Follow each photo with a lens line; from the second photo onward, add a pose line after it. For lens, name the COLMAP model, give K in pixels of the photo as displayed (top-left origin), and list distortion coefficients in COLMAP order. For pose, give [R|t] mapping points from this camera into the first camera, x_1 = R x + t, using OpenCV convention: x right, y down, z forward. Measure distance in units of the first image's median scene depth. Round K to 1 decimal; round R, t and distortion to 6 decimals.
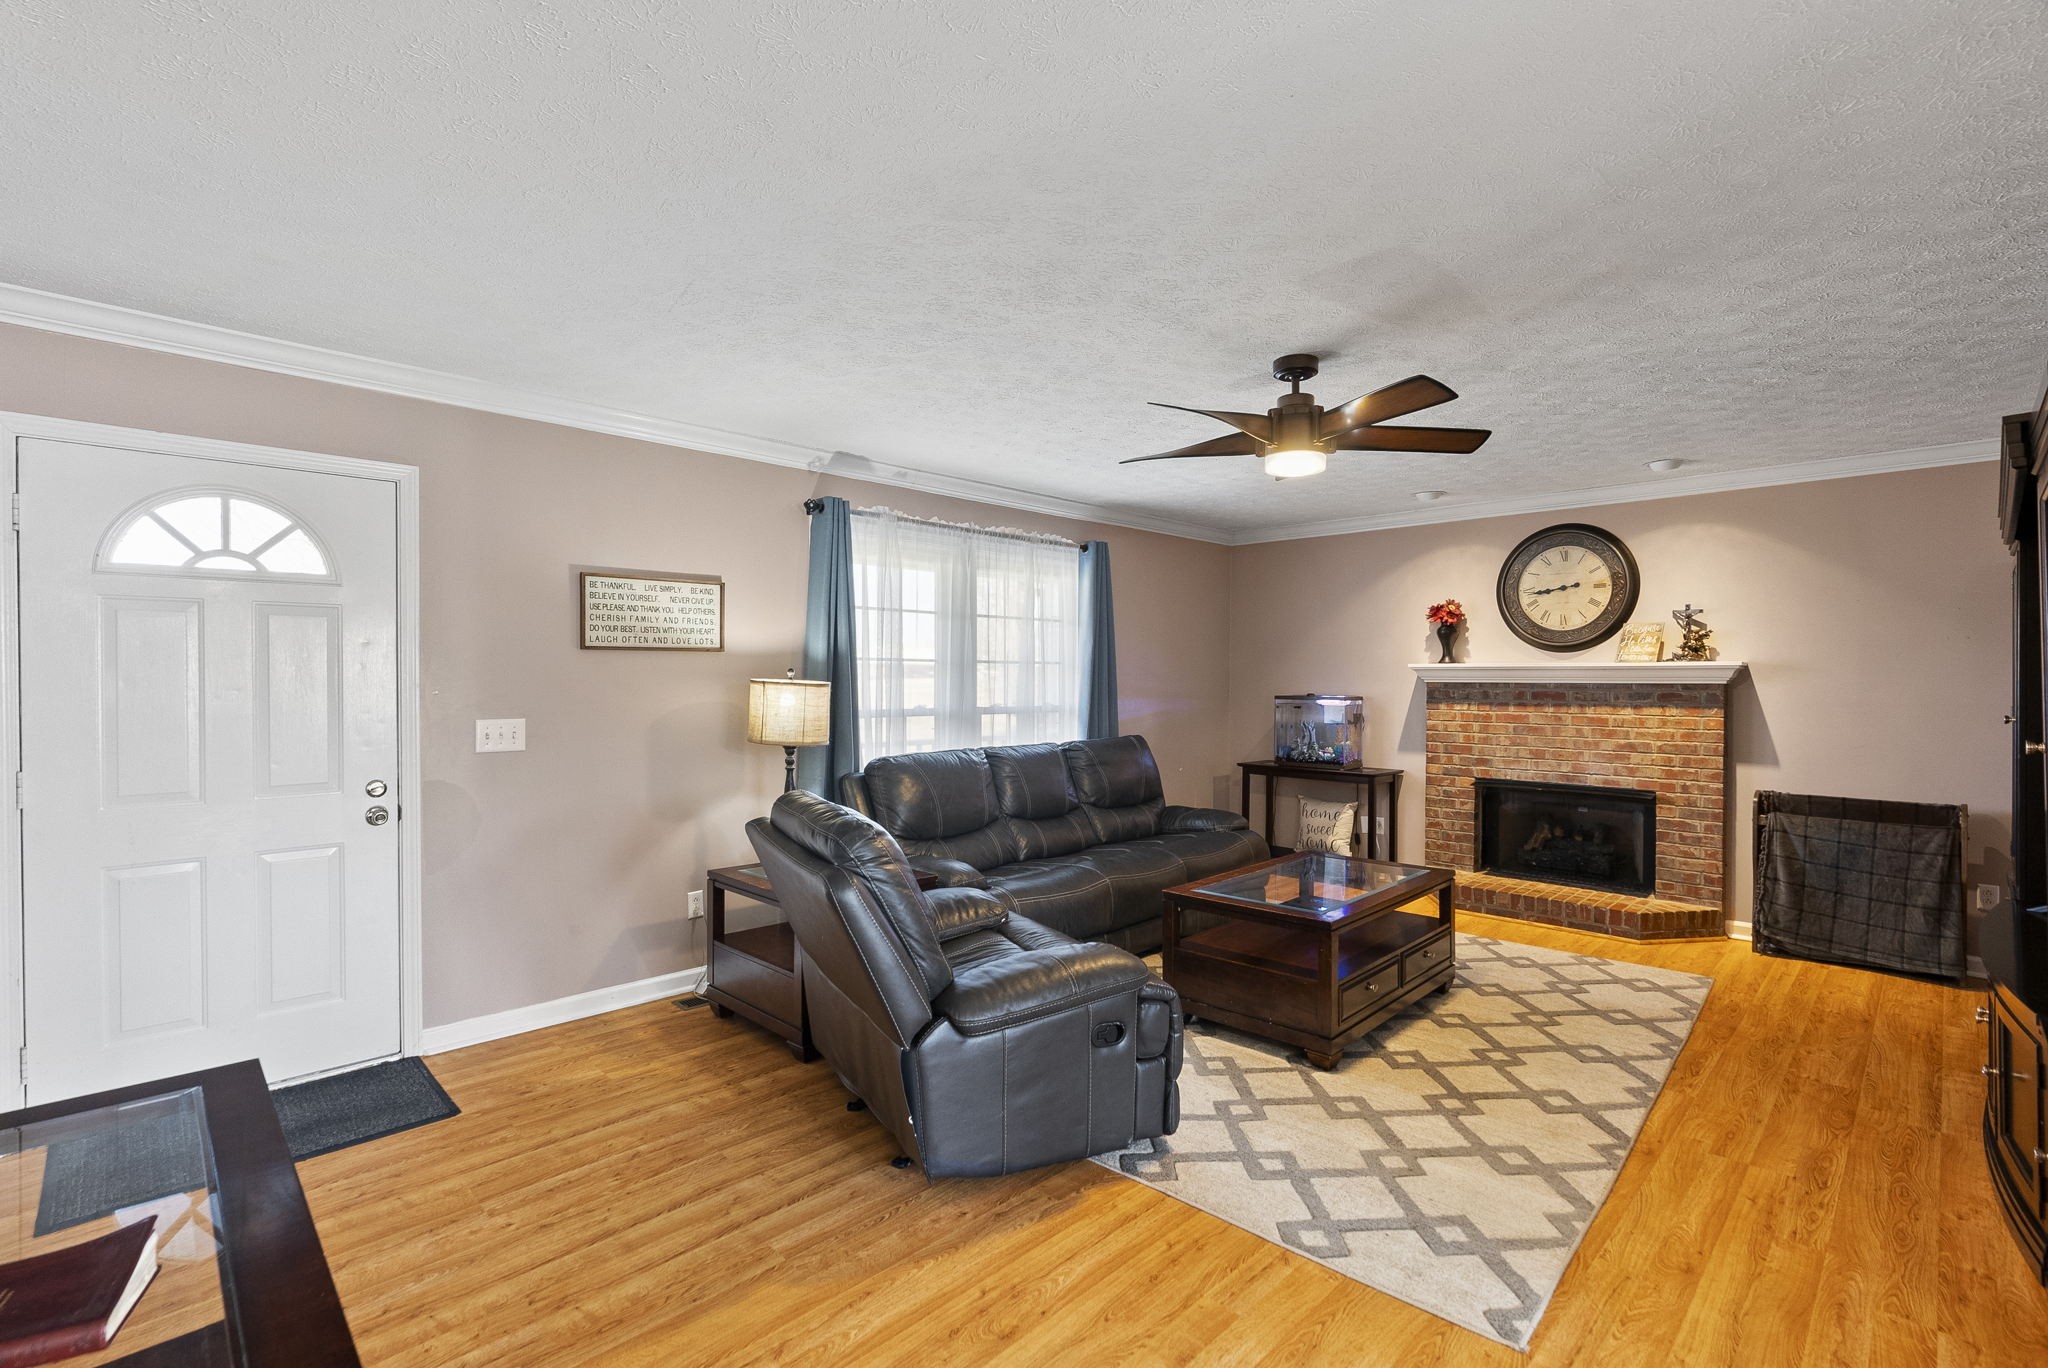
lens RADIAL K [[912.8, 0, 1022.3], [0, 912.8, 690.2], [0, 0, 1]] dist [-0.009497, 0.001054]
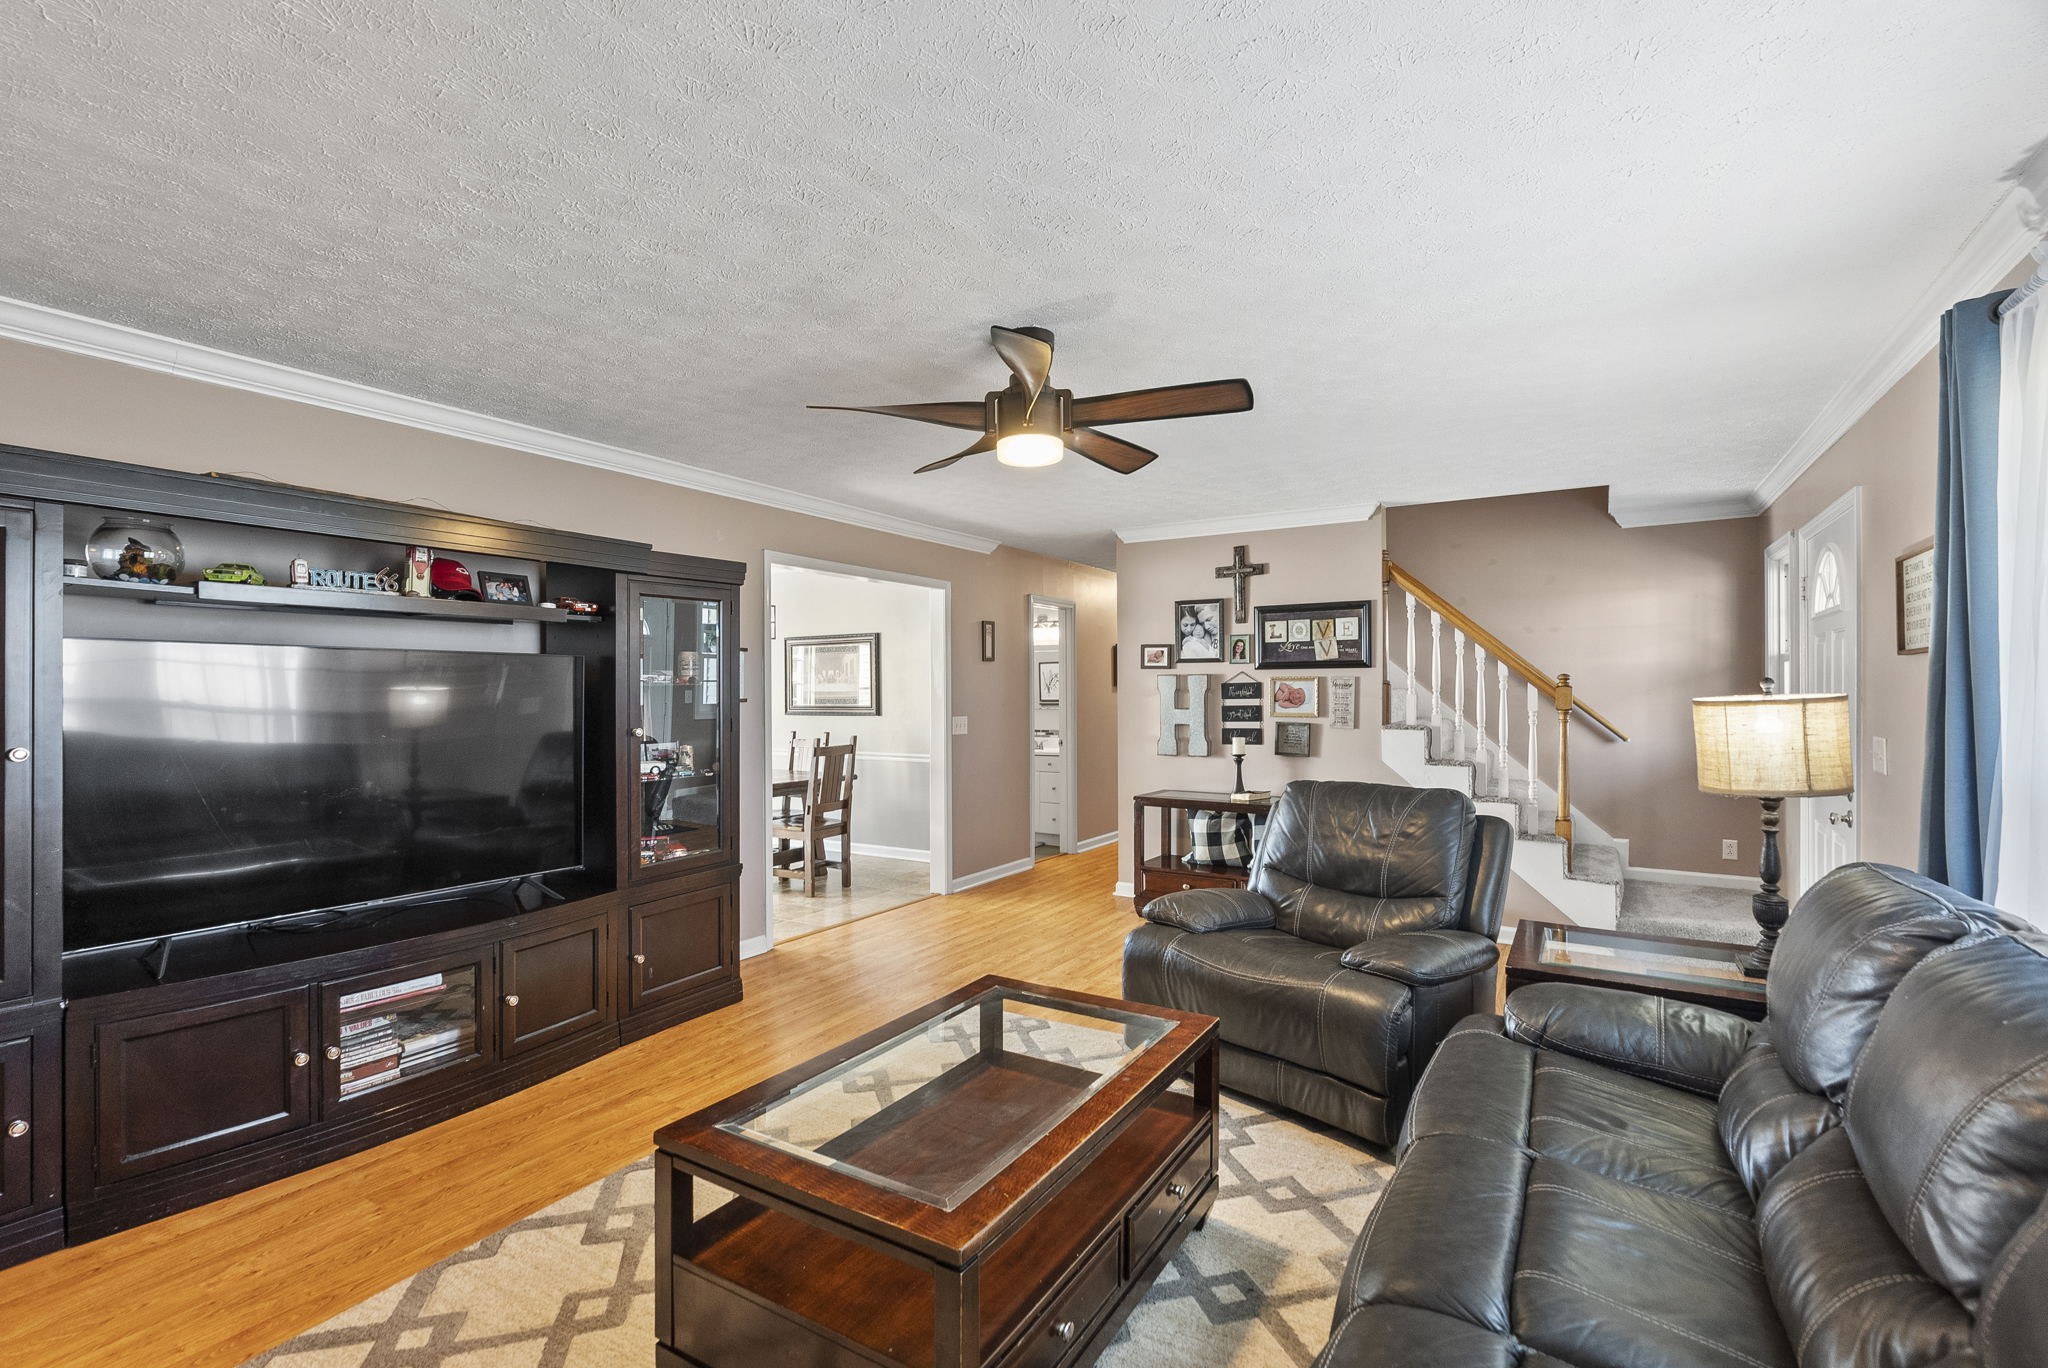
lens RADIAL K [[912.8, 0, 1027.5], [0, 912.8, 684.5], [0, 0, 1]] dist [-0.009497, 0.001054]
pose [[-0.969369, 0.000725, -0.245609, 0.363496], [0.000380, 0.999999, 0.001455, -0.016015], [0.245610, 0.001317, -0.969368, 1.306358]]
